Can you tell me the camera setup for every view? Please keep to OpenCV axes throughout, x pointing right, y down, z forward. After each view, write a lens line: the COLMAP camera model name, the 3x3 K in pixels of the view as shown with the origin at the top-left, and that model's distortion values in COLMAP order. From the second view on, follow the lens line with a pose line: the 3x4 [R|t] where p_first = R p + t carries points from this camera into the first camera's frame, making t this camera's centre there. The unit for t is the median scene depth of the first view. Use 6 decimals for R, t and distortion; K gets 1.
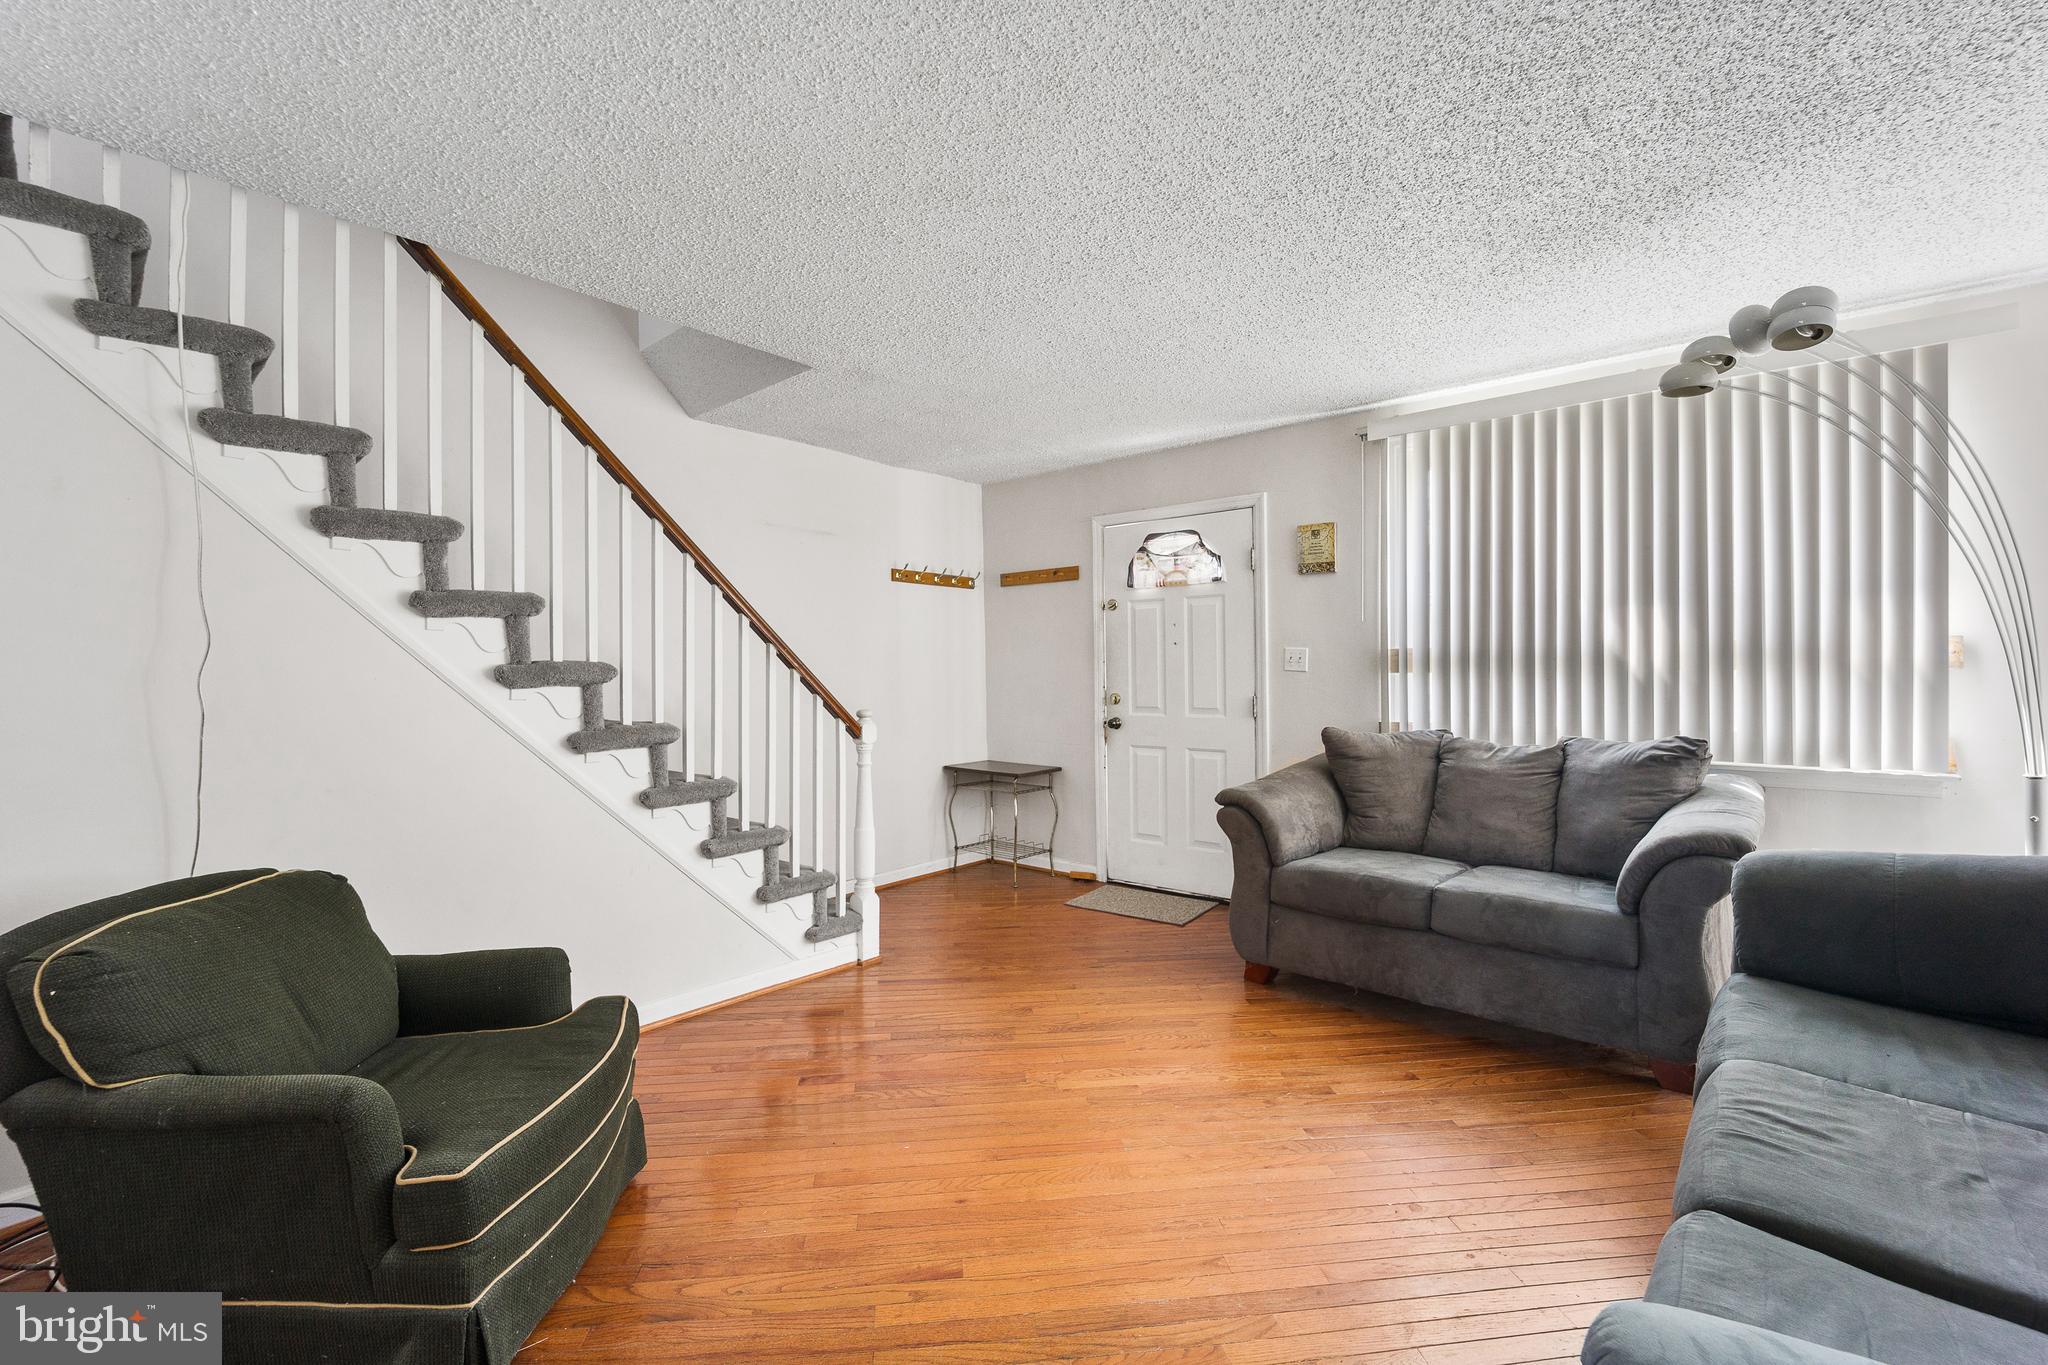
lens RADIAL K [[856.1, 0, 1020.5], [0, 856.1, 681.6], [0, 0, 1]] dist [-0.034725, 0.002369]
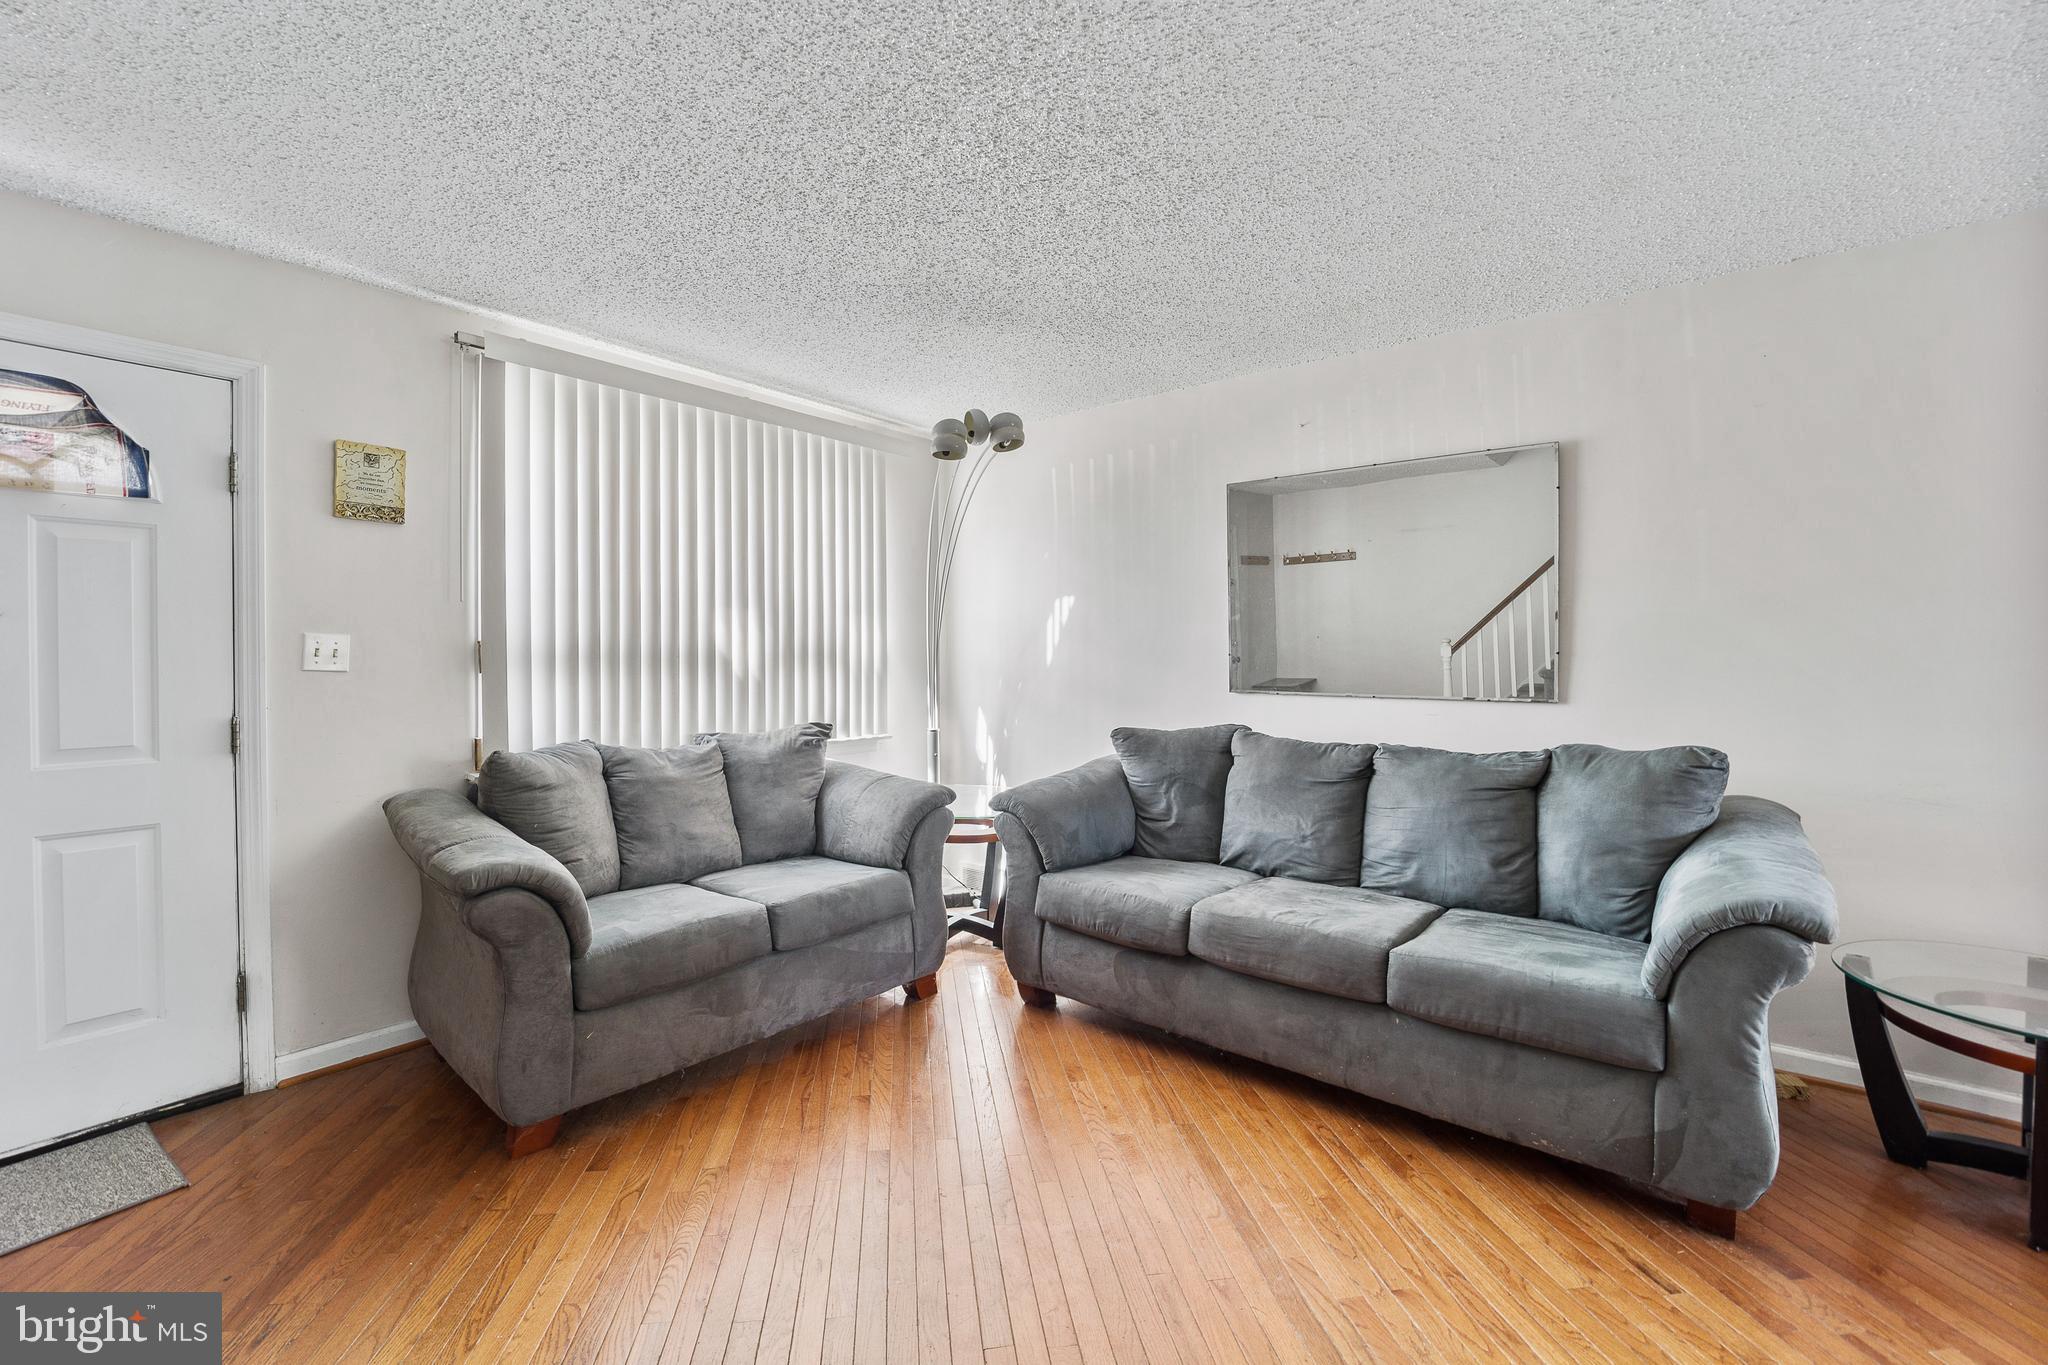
lens RADIAL K [[856.1, 0, 992.4], [0, 856.1, 658.5], [0, 0, 1]] dist [-0.034725, 0.002369]
pose [[-0.026920, 0.010533, 0.999582, -0.377719], [0.018273, 0.999783, -0.010043, -0.008422], [-0.999471, 0.017995, -0.027107, 0.673903]]
